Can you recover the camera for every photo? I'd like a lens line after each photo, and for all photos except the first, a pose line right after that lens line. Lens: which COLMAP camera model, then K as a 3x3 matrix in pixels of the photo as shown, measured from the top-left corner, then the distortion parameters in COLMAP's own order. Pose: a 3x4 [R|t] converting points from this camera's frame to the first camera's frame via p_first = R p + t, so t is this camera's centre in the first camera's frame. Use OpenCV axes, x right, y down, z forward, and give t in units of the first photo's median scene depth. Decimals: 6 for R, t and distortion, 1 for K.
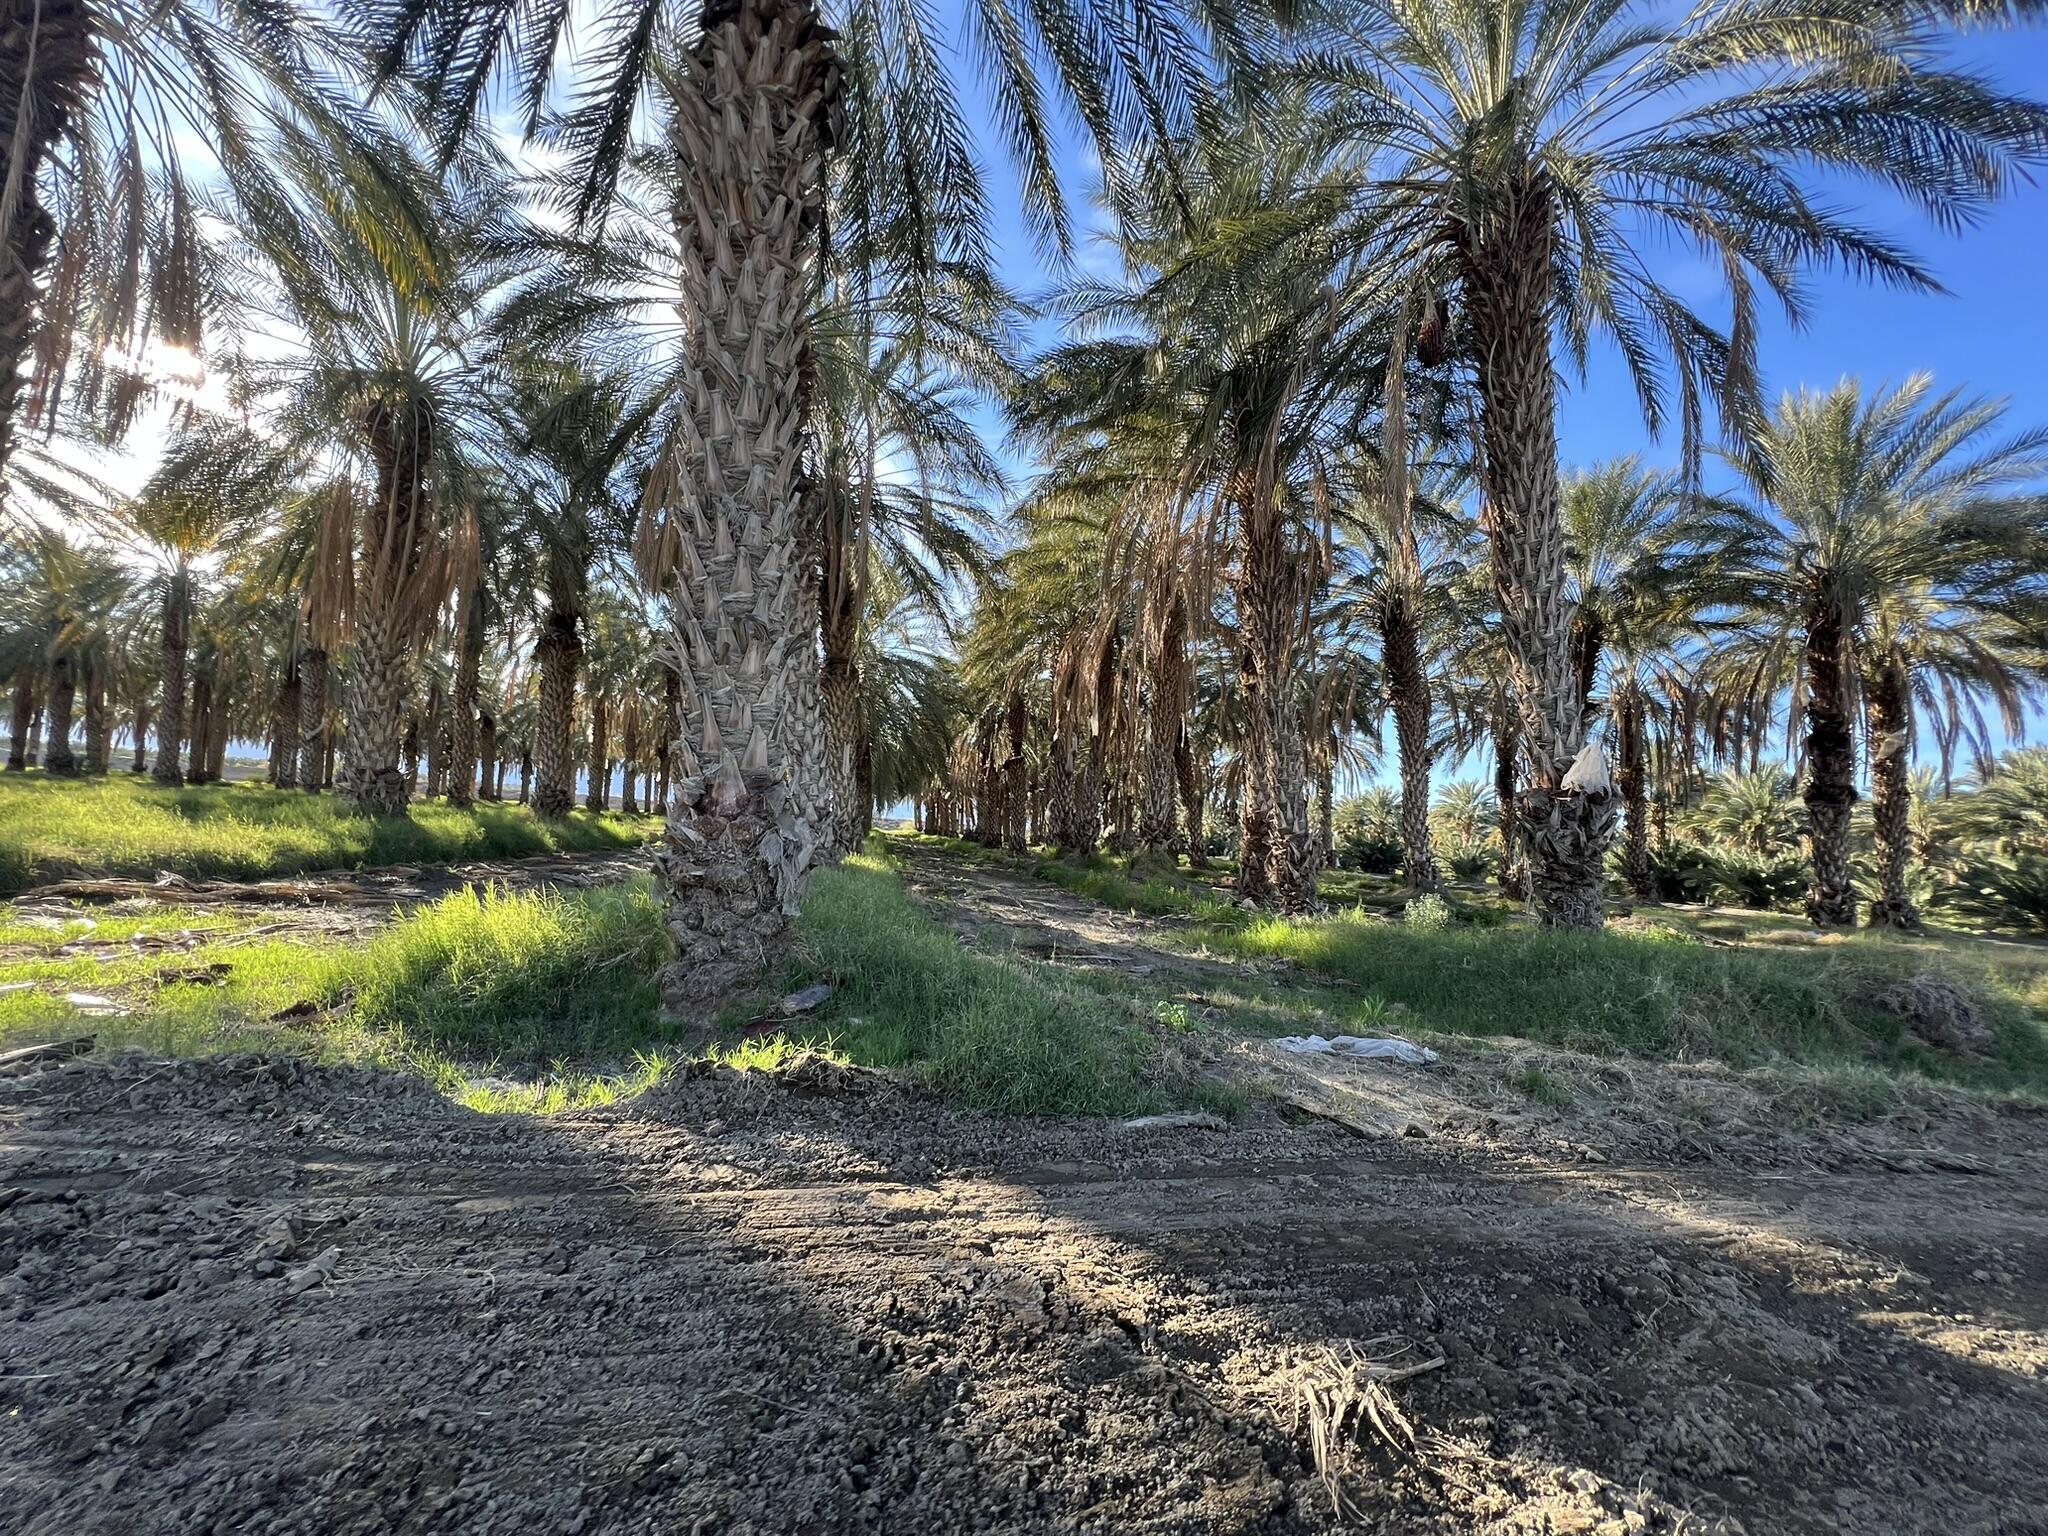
lens RADIAL K [[821.2, 0, 1027.9], [0, 821.2, 760.6], [0, 0, 1]] dist [-0.001705, 0.000352]
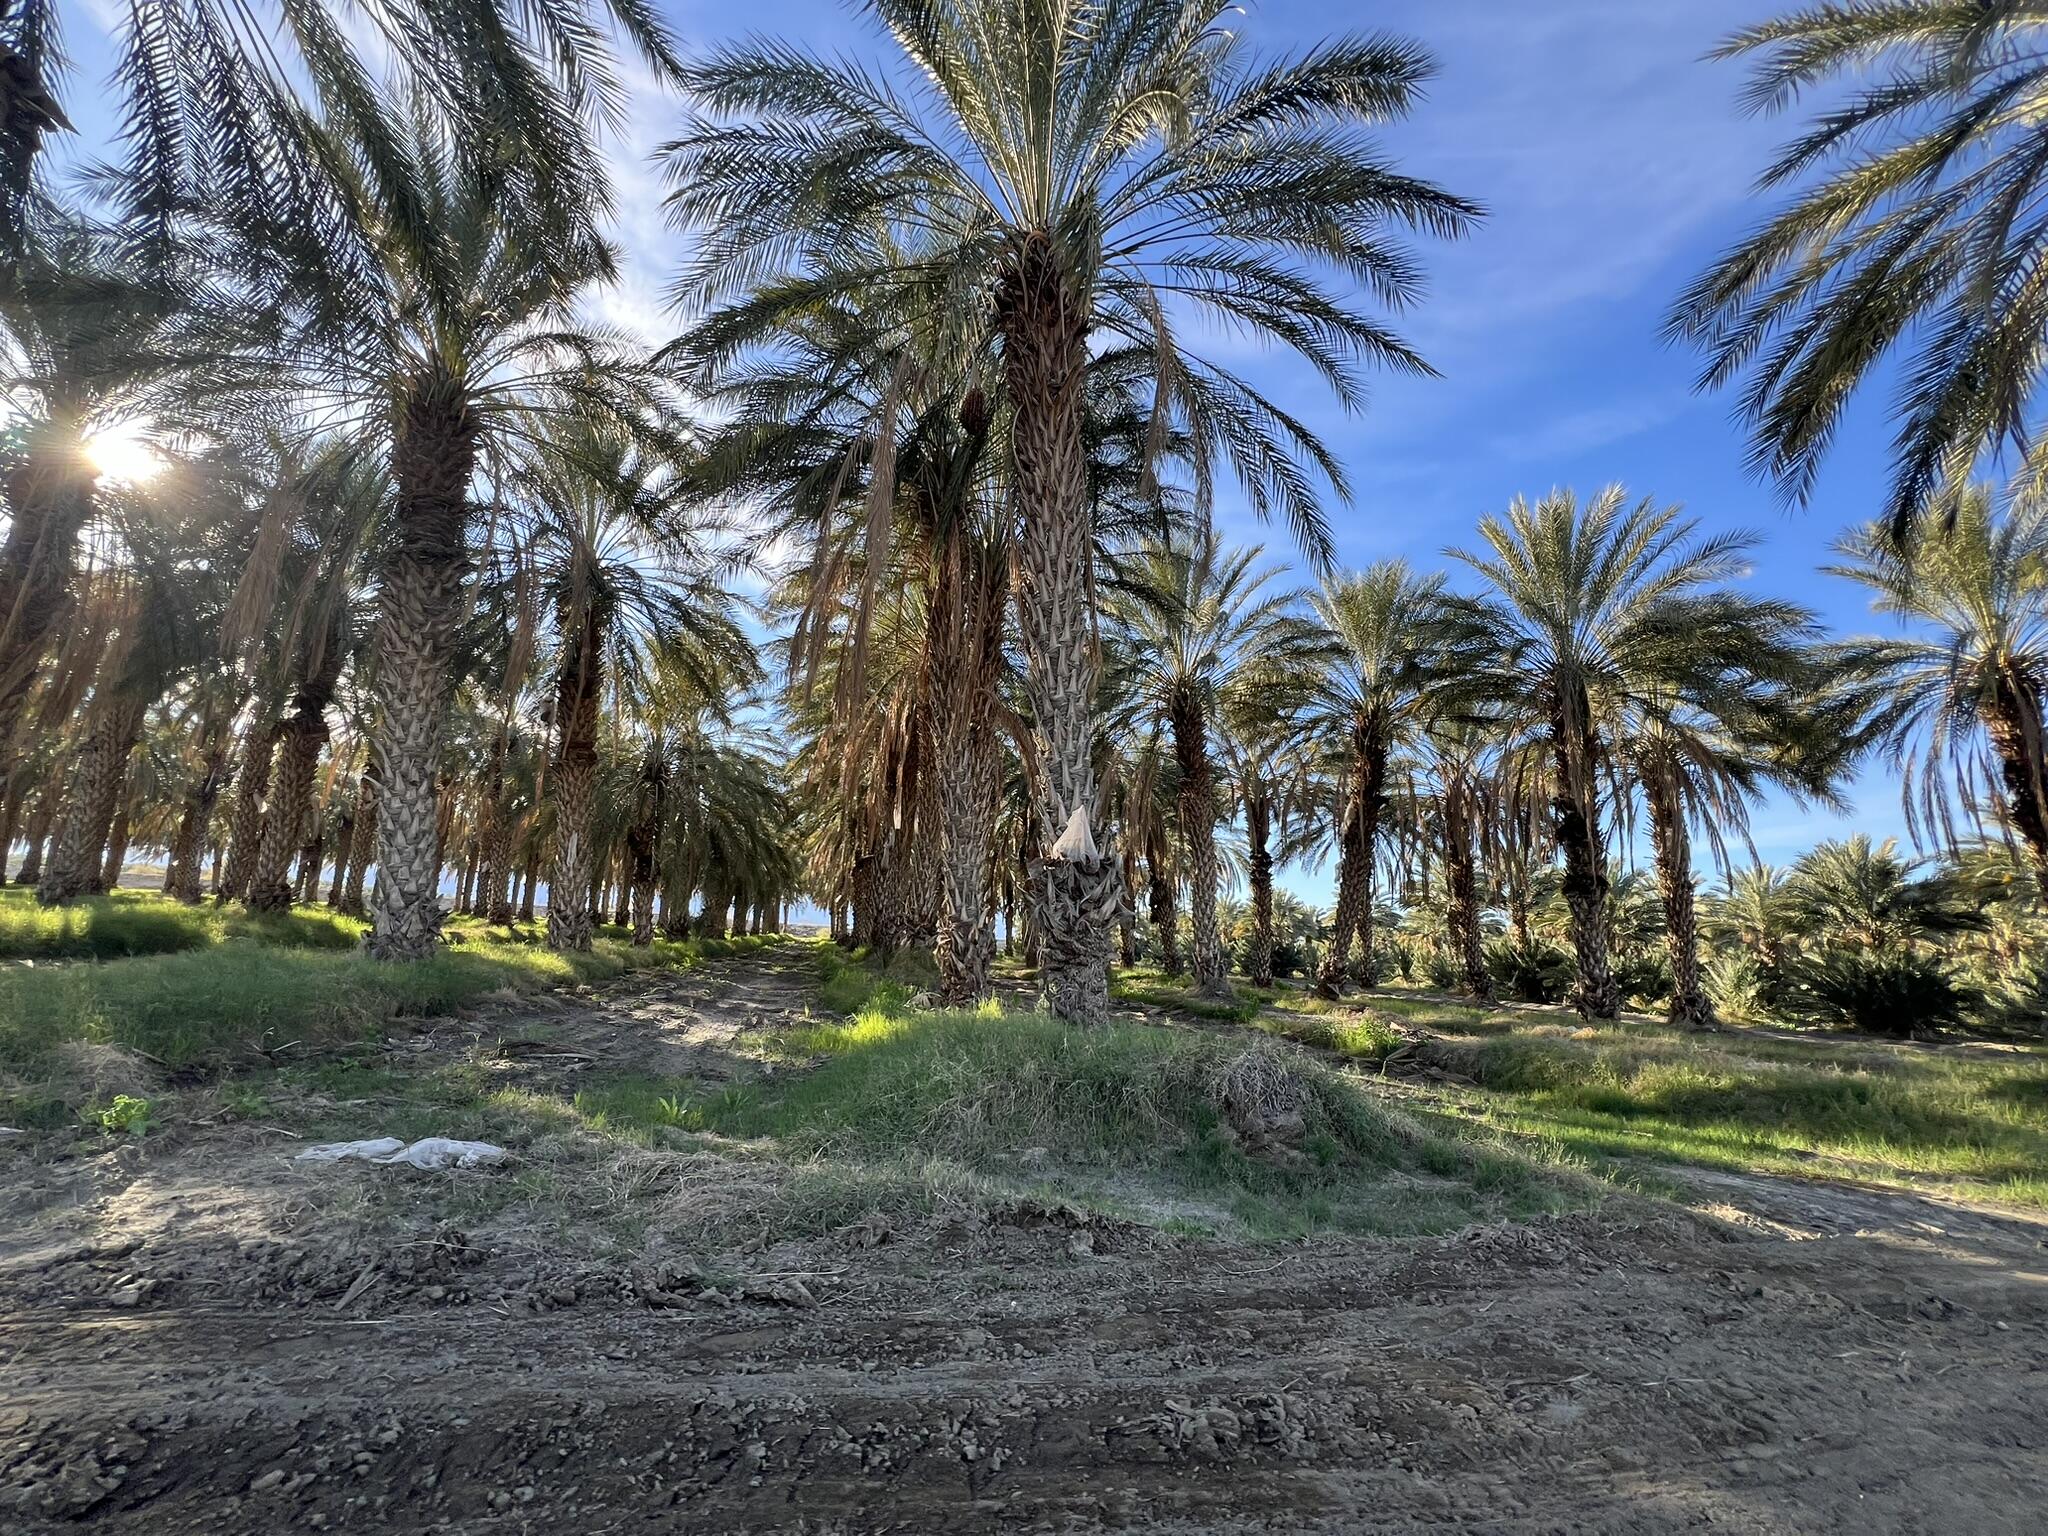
lens RADIAL K [[821.2, 0, 1016.2], [0, 821.2, 759.8], [0, 0, 1]] dist [-0.001705, 0.000352]
pose [[0.998235, 0.007244, 0.058937, 0.356021], [0.000371, 0.991752, -0.128173, 0.027866], [-0.059380, 0.127969, 0.989999, 0.047675]]
